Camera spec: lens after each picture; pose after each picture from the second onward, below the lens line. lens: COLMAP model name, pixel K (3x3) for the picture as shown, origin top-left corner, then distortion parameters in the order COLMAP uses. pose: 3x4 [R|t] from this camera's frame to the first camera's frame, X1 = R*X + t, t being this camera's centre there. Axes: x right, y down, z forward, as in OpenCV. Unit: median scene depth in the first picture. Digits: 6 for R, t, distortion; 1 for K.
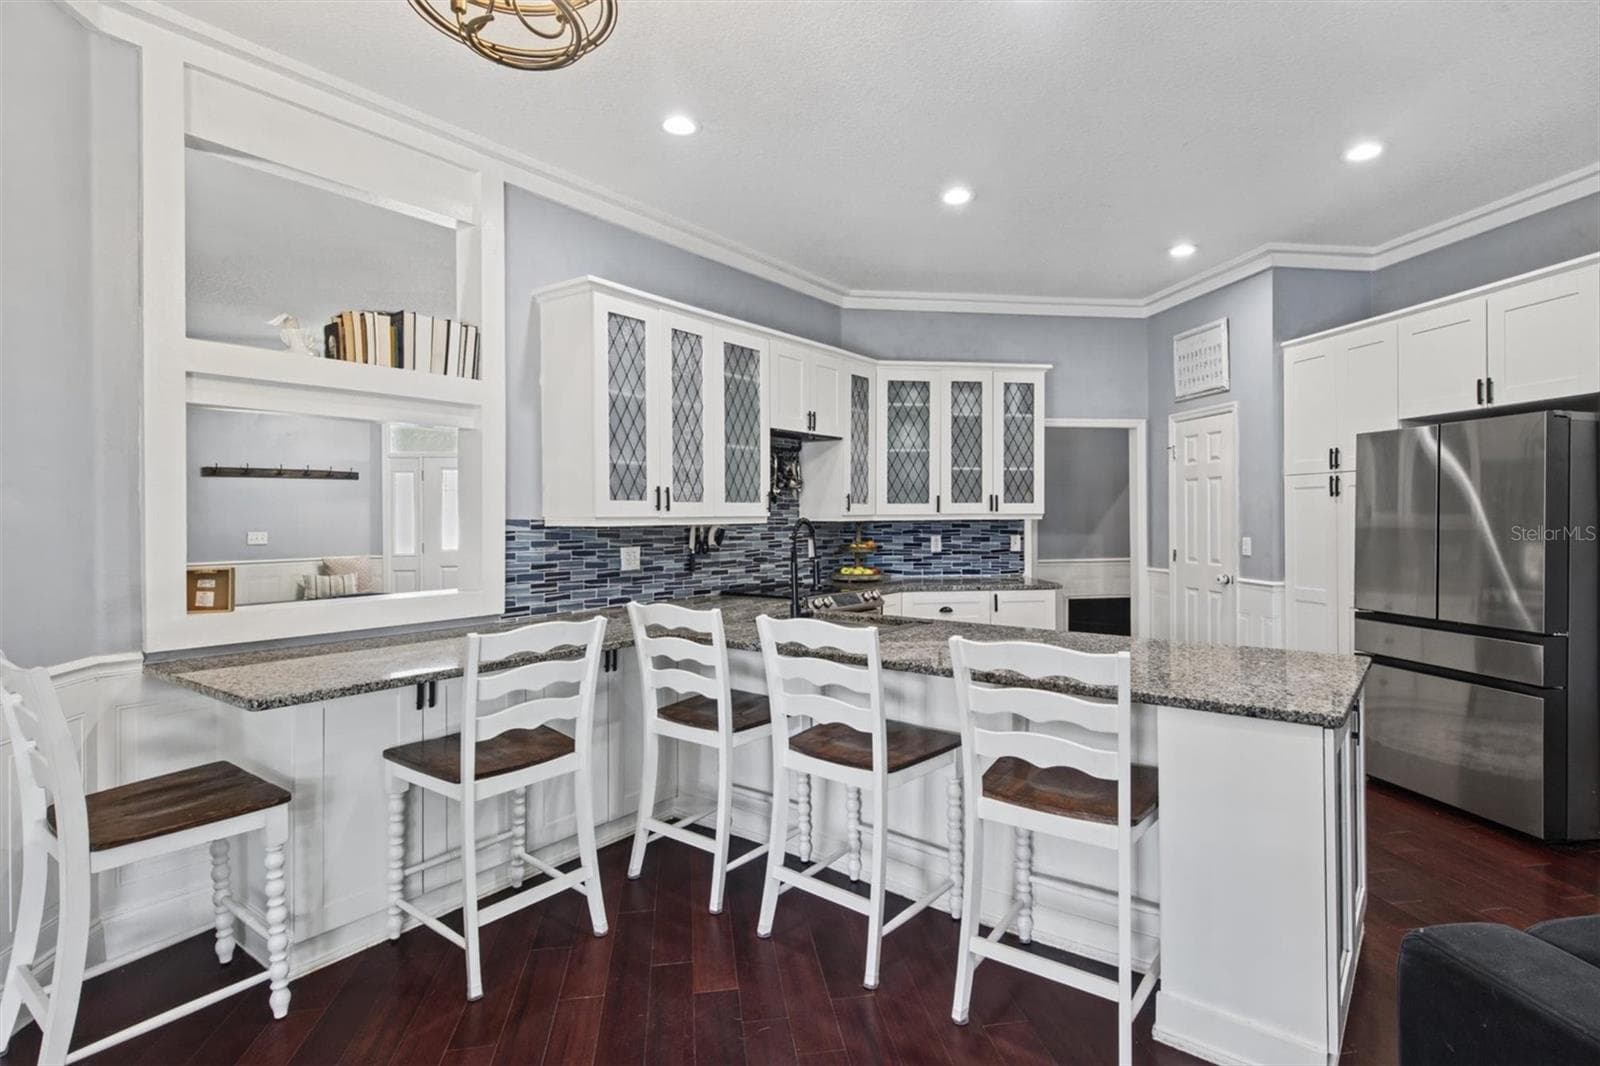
lens RADIAL K [[835.5, 0, 761.2], [0, 835.5, 522.1], [0, 0, 1]] dist [0.020070, -0.000403]
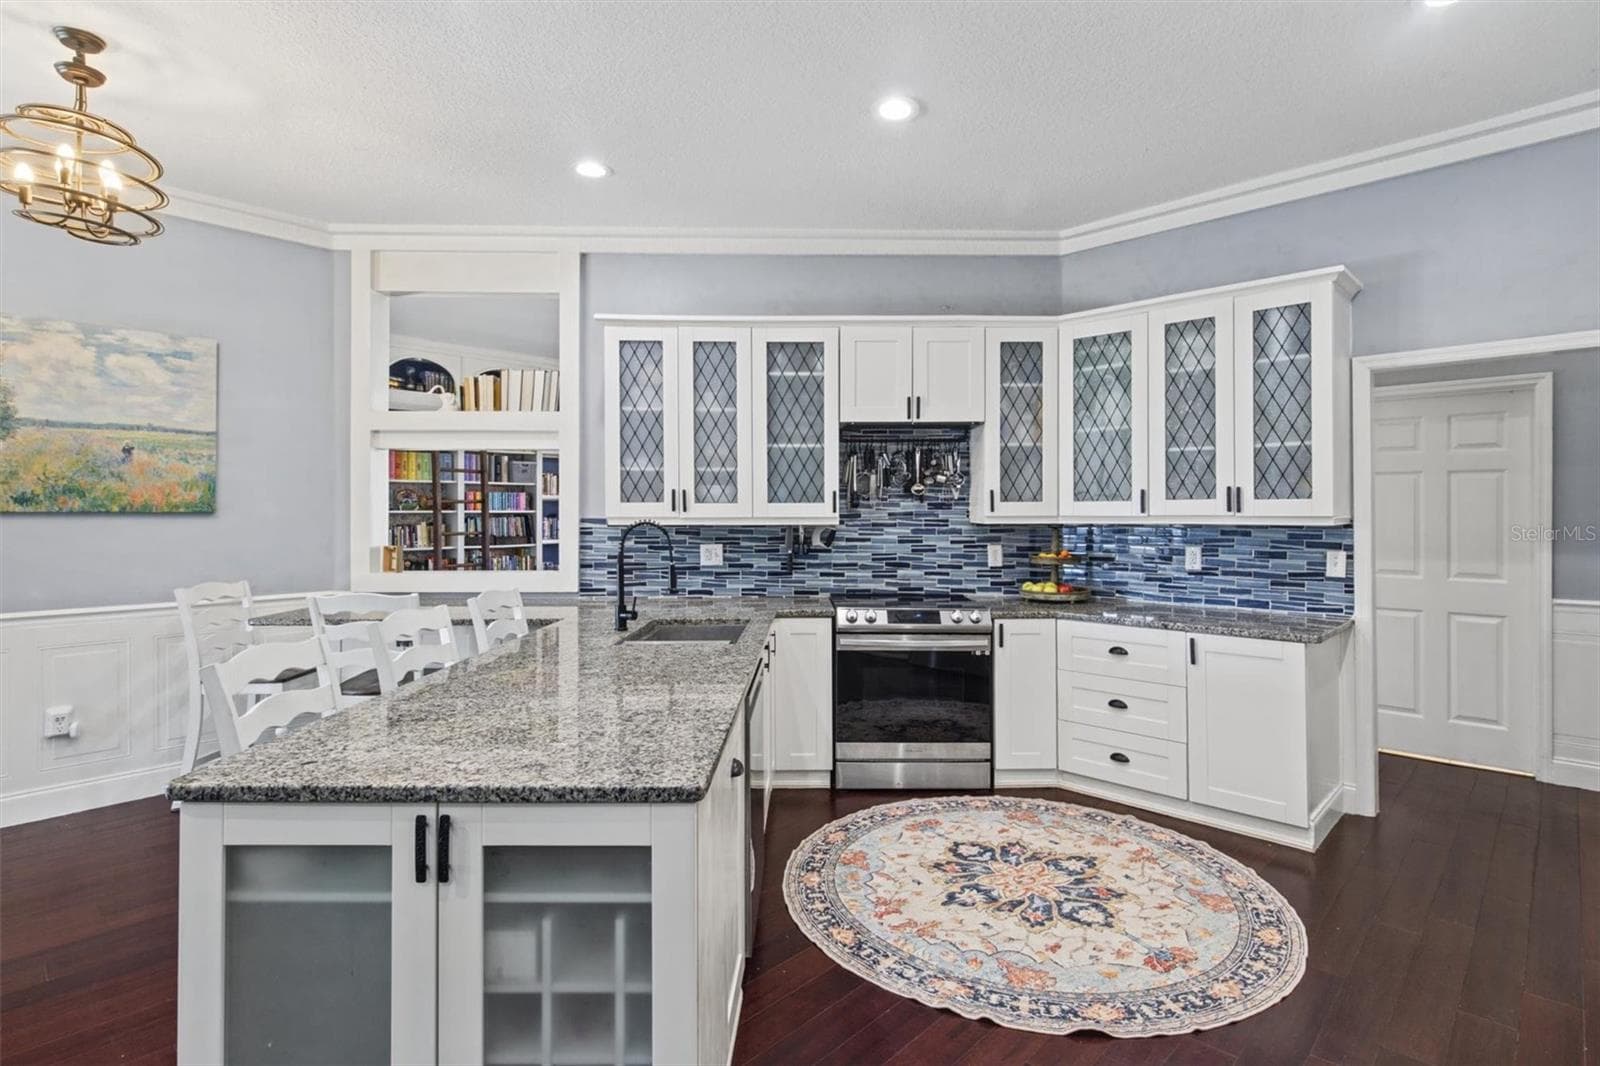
lens RADIAL K [[797.2, 0, 773.0], [0, 797.2, 506.3], [0, 0, 1]] dist [0.025353, -0.000430]
pose [[0.599354, -0.002246, -0.800481, 0.626922], [-0.008991, 0.999914, -0.009537, -0.009111], [0.800433, 0.012913, 0.599282, 0.379375]]
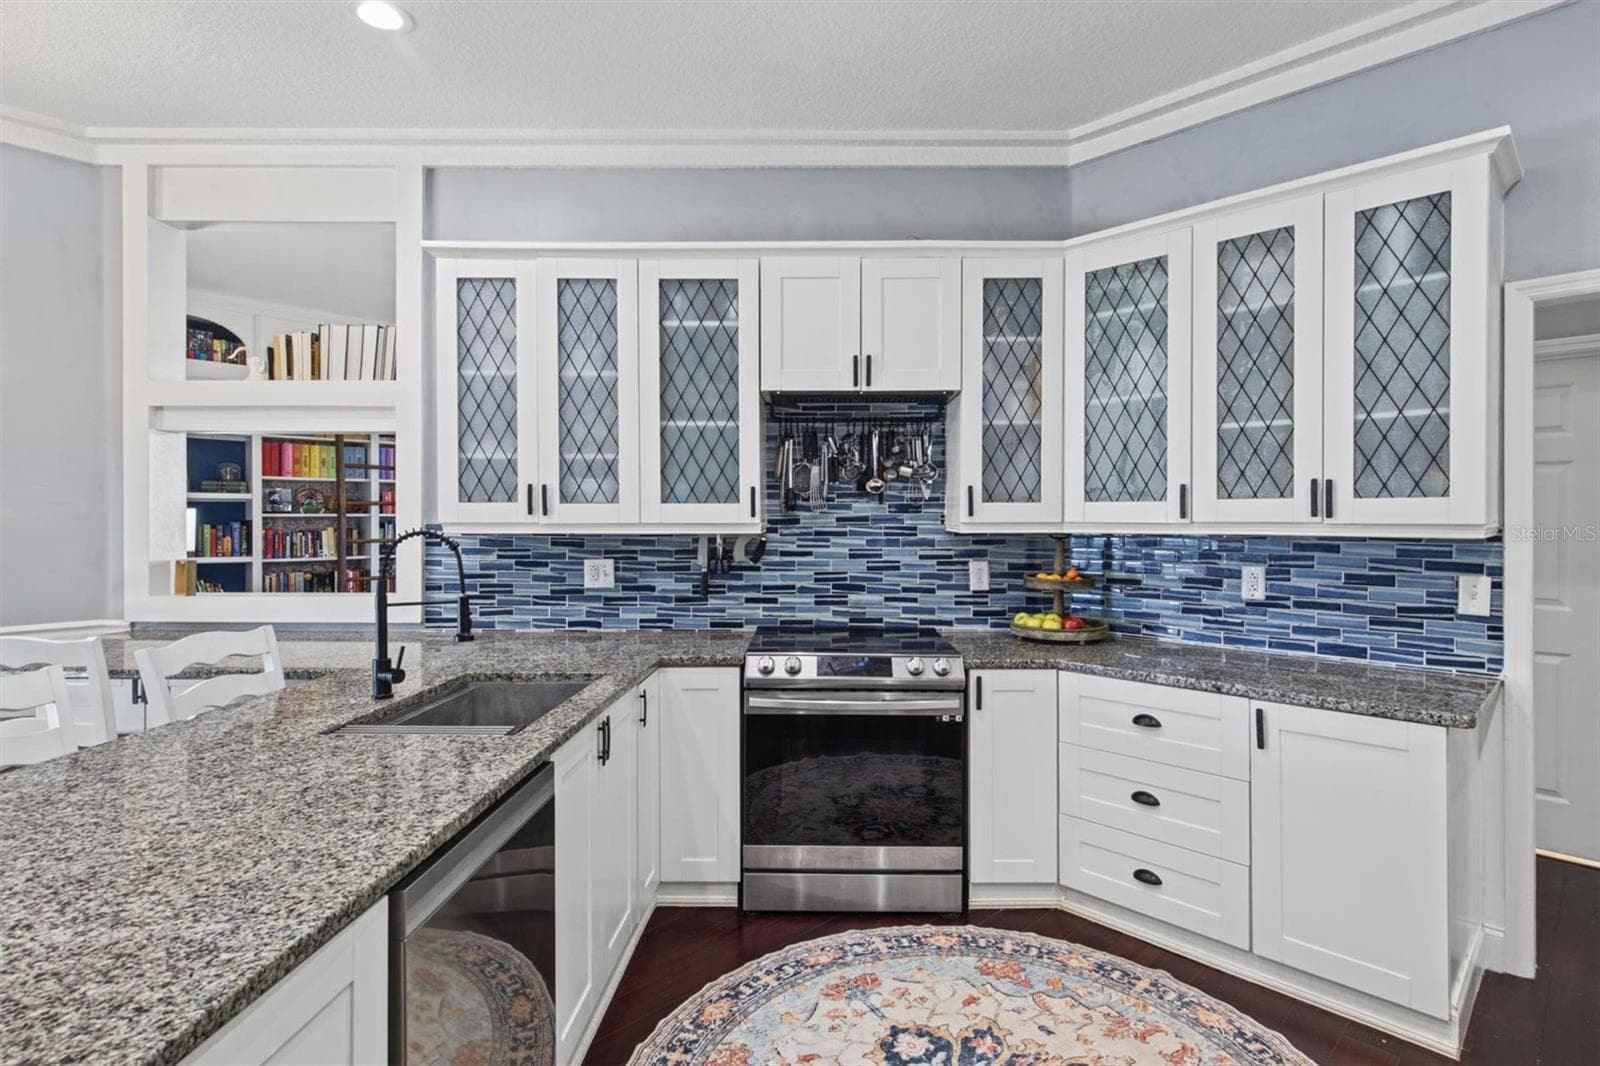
lens RADIAL K [[801.2, 0, 792.2], [0, 801.2, 518.9], [0, 0, 1]] dist [0.020546, -0.000397]
pose [[0.596166, 0.006872, -0.802832, 0.501683], [-0.011017, 0.999939, 0.000378, -0.010154], [0.802786, 0.008619, 0.596205, 0.591993]]
